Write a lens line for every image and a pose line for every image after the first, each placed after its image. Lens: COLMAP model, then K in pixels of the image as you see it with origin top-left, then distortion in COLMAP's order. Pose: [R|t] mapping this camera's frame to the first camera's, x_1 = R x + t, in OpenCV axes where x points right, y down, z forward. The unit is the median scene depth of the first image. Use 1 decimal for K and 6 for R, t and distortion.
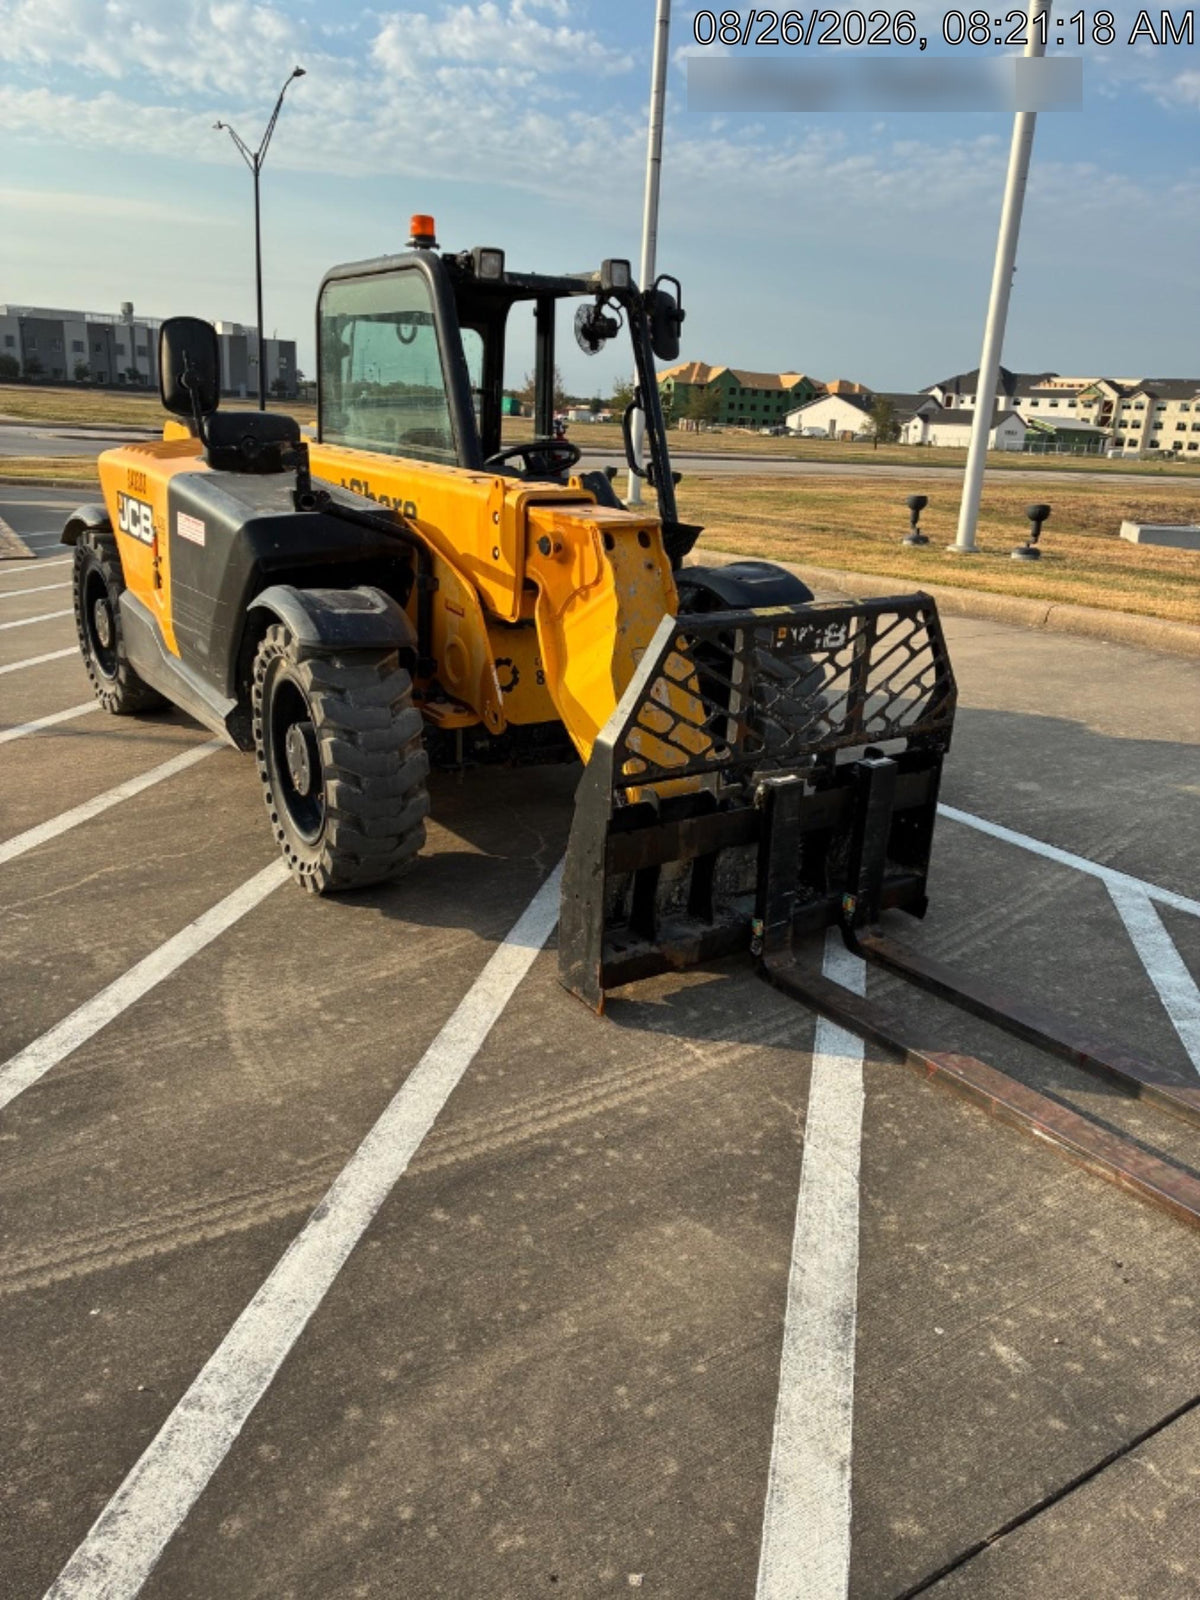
lens RADIAL K [[1237.6, 0, 606.6], [0, 1237.6, 771.3], [0, 0, 1]] dist [0.043372, -0.041616]
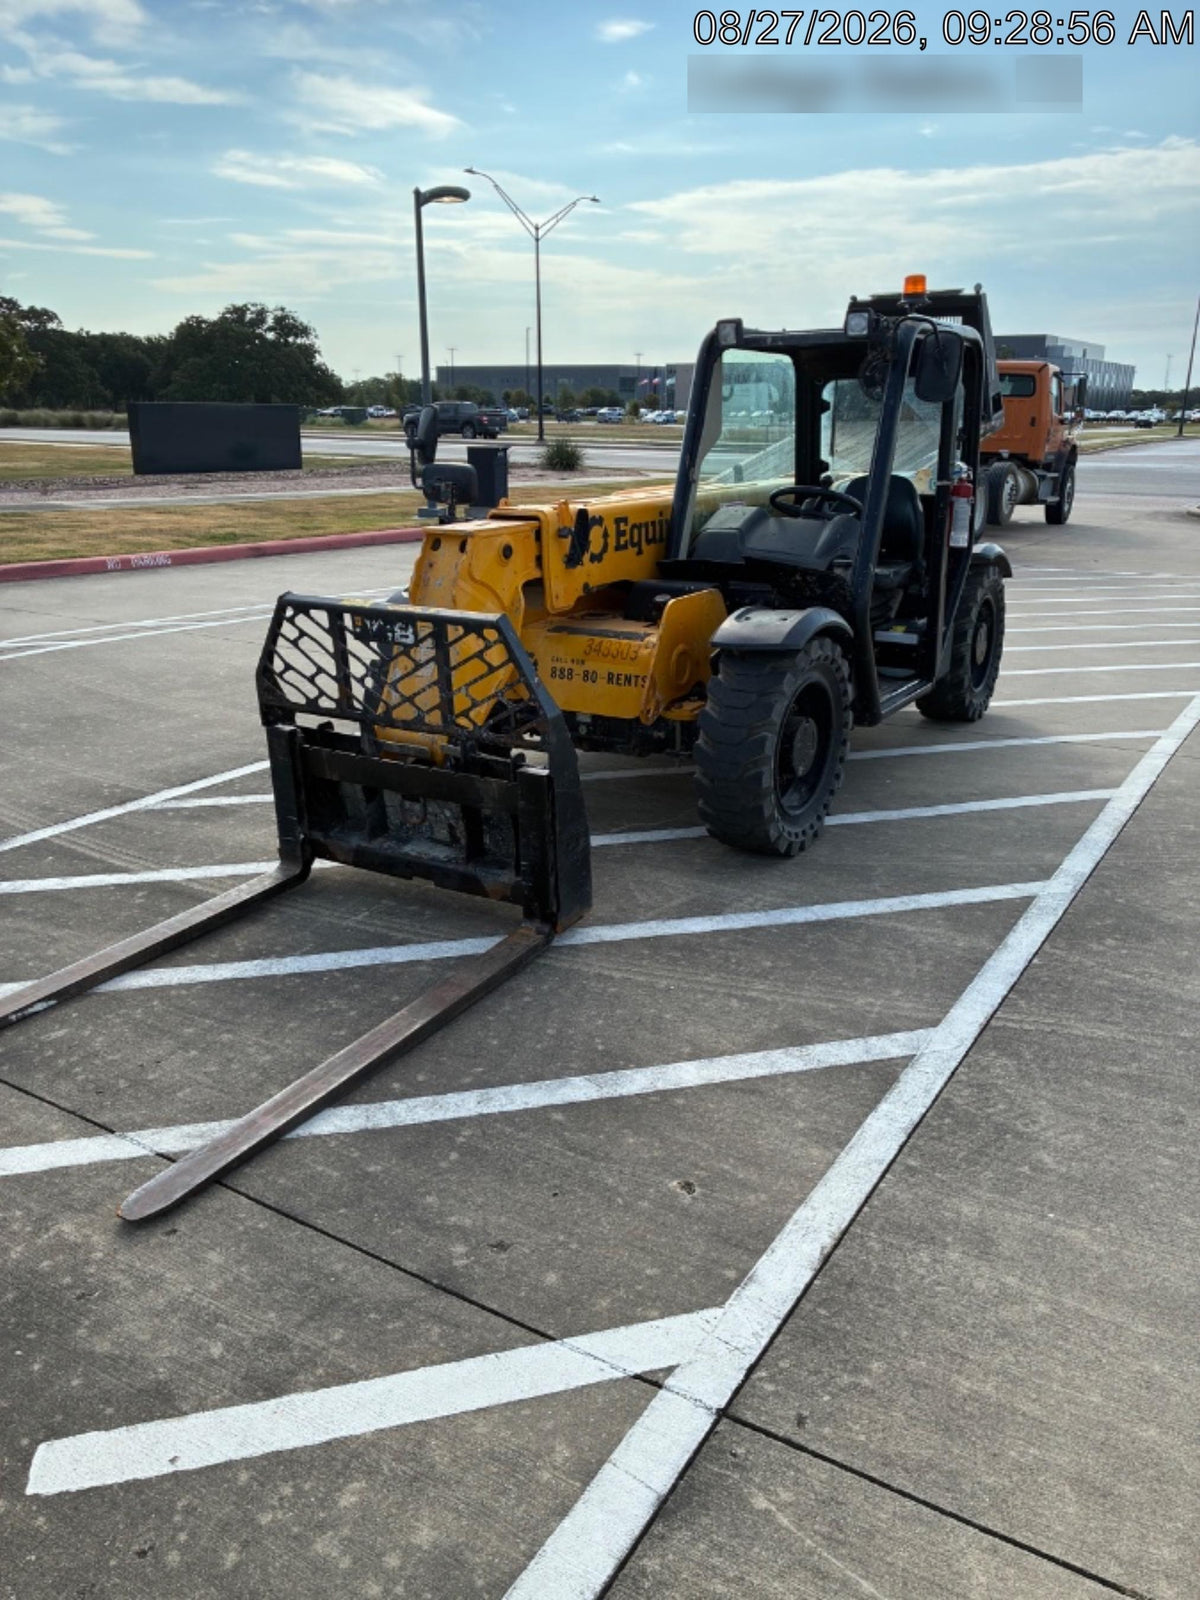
lens RADIAL K [[1237.6, 0, 598.3], [0, 1237.6, 809.9], [0, 0, 1]] dist [0.043372, -0.041616]
pose [[0.419284, 0.250621, -0.872576, 1.387999], [-0.241788, 0.957253, 0.158760, -0.179047], [0.875065, 0.144413, 0.461959, 0.570672]]
